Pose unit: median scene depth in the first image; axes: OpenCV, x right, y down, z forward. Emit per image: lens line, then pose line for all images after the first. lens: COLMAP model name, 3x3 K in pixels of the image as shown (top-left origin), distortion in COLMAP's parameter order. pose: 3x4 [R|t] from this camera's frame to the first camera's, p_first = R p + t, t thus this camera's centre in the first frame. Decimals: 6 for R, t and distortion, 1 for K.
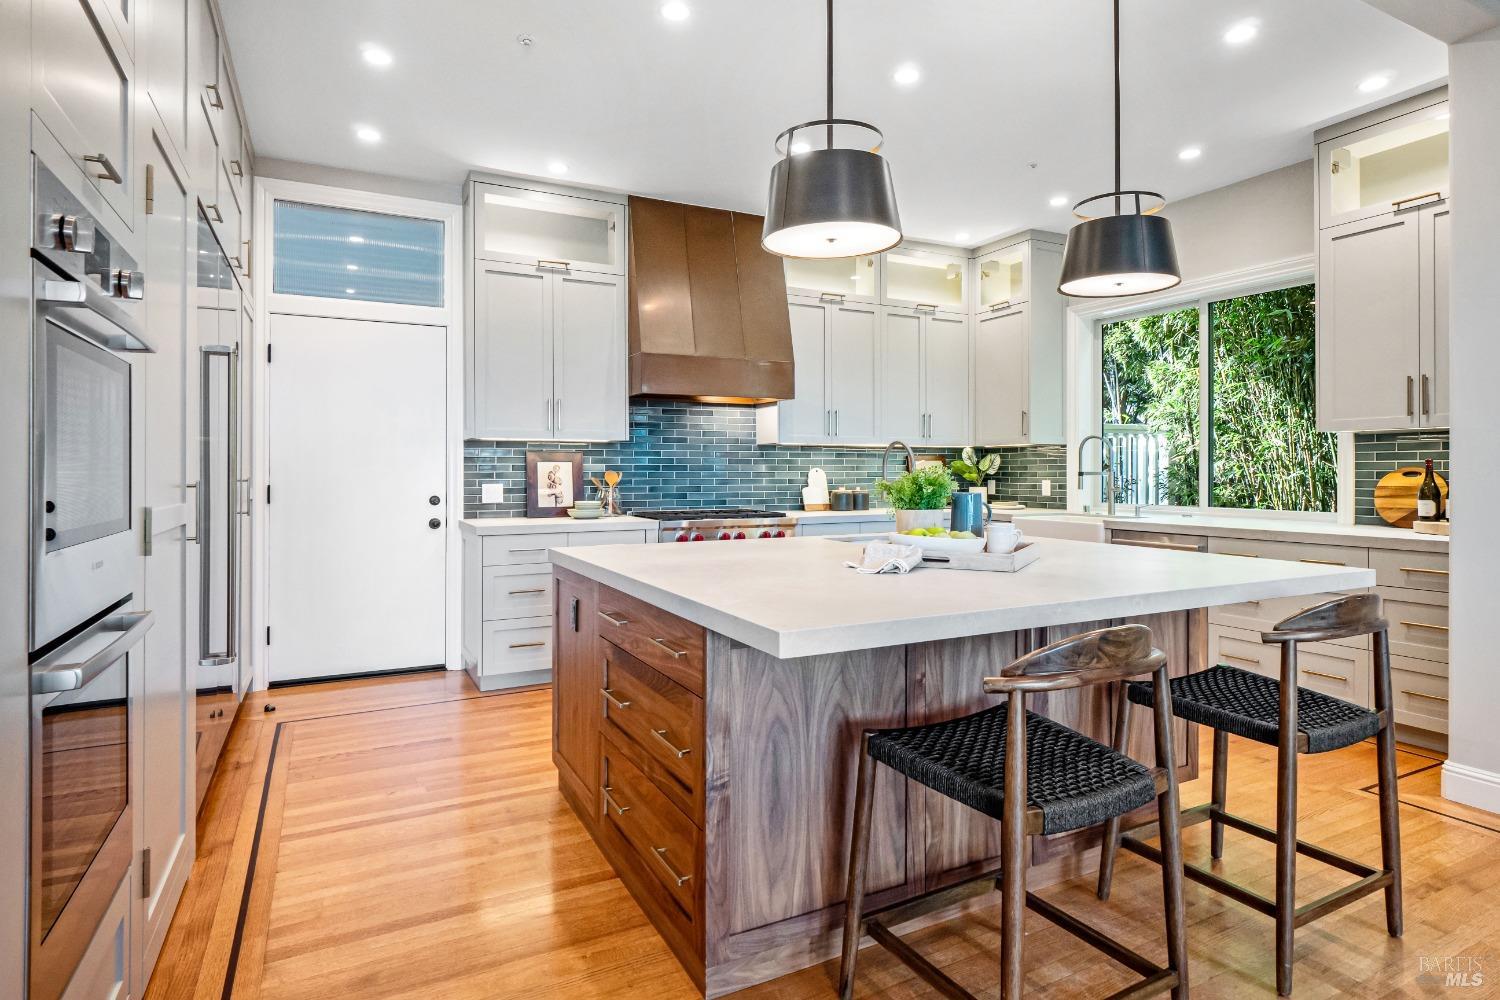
lens RADIAL K [[800.6, 0, 773.5], [0, 800.6, 477.2], [0, 0, 1]] dist [-0.000351, -0.004448]
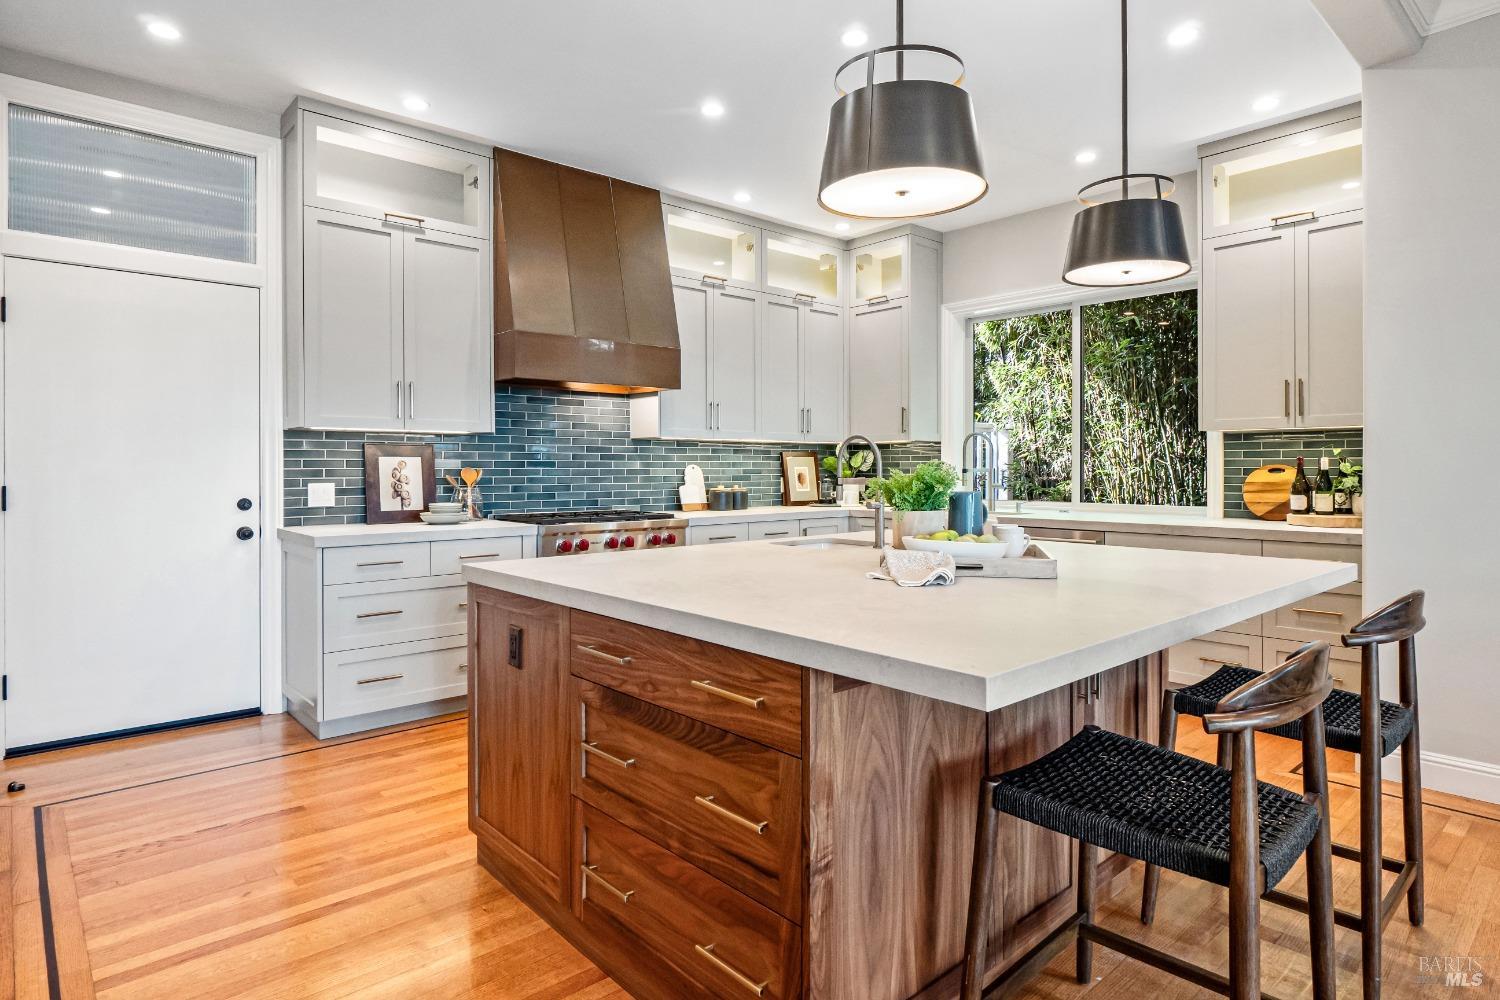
lens RADIAL K [[800.6, 0, 755.7], [0, 800.6, 479.2], [0, 0, 1]] dist [-0.000351, -0.004448]
pose [[0.969162, -0.003500, 0.246401, -0.148028], [0.001852, 0.999974, 0.006922, -0.001039], [-0.246419, -0.006252, 0.969143, 0.116016]]
